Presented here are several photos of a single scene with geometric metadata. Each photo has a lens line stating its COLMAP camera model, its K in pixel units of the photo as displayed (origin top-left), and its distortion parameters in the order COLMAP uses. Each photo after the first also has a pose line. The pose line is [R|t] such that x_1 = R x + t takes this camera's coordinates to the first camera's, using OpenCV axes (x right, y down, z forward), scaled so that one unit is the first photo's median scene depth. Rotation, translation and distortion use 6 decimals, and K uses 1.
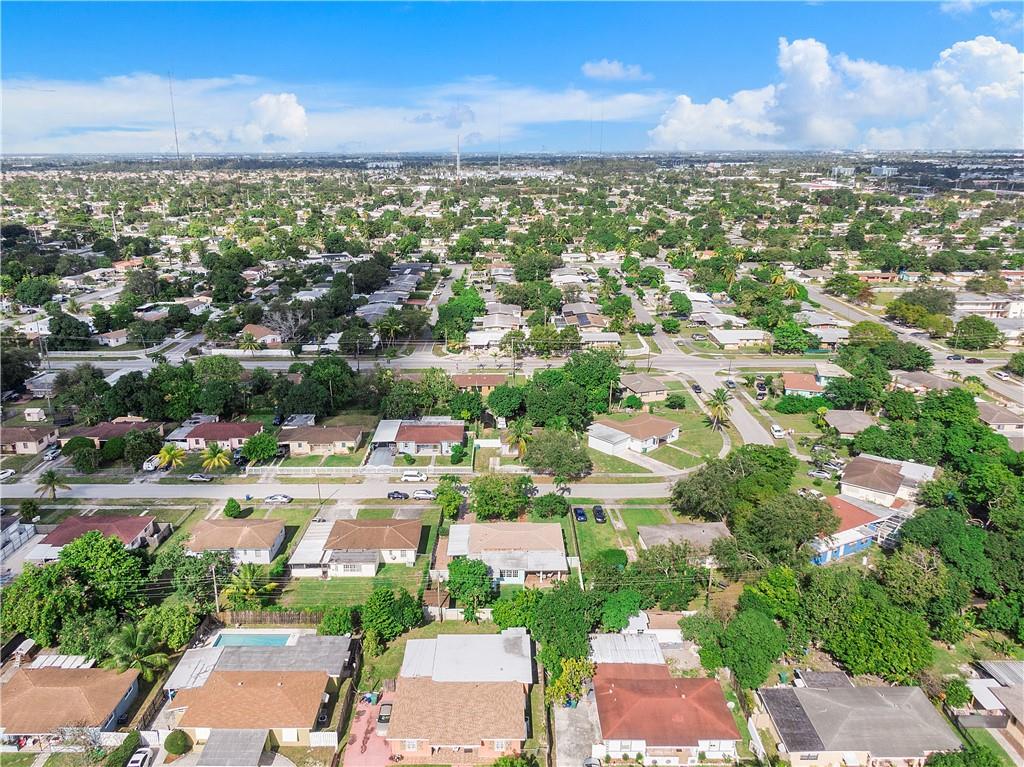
lens RADIAL K [[704.5, 0, 511.9], [0, 704.5, 369.8], [0, 0, 1]] dist [0.048991, -0.053957]
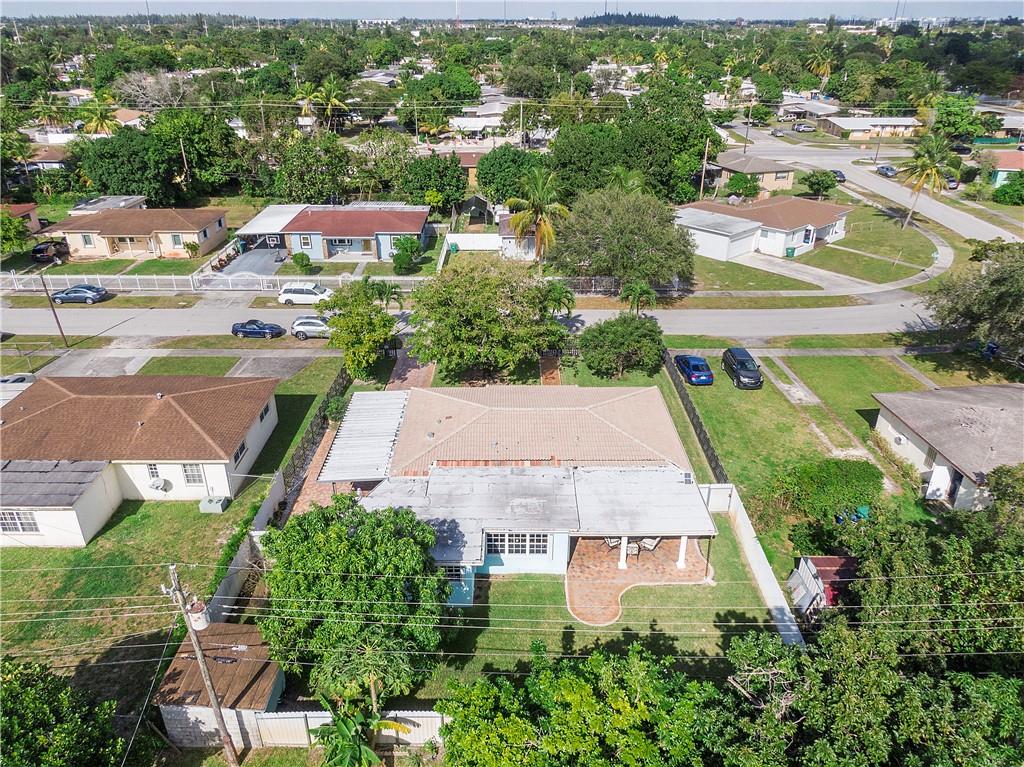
lens RADIAL K [[724.1, 0, 512.3], [0, 724.1, 395.8], [0, 0, 1]] dist [0.041561, -0.061040]
pose [[0.999956, -0.000997, -0.009301, -0.002469], [0.002782, 0.981018, 0.193896, 0.125710], [0.008931, -0.193913, 0.980978, 0.533017]]
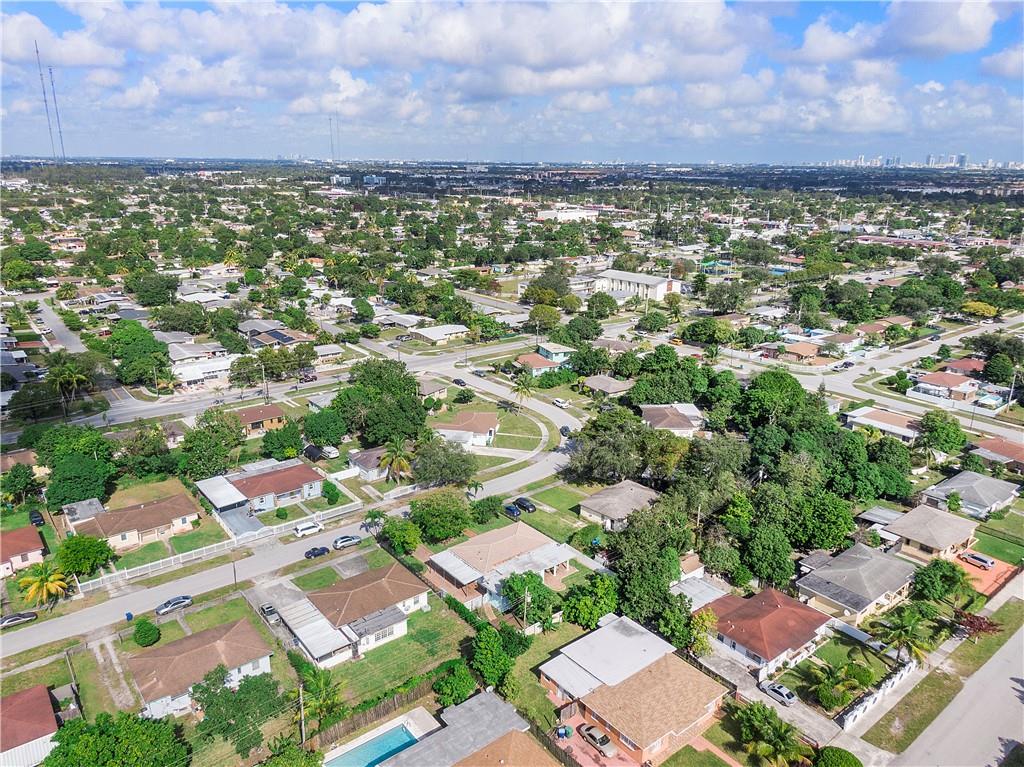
lens RADIAL K [[704.5, 0, 511.9], [0, 704.5, 369.8], [0, 0, 1]] dist [0.048991, -0.053957]
pose [[0.793388, -0.161463, 0.586911, -0.421369], [0.167826, 0.984831, 0.044064, -0.036216], [-0.585123, 0.063539, 0.808451, 0.145586]]
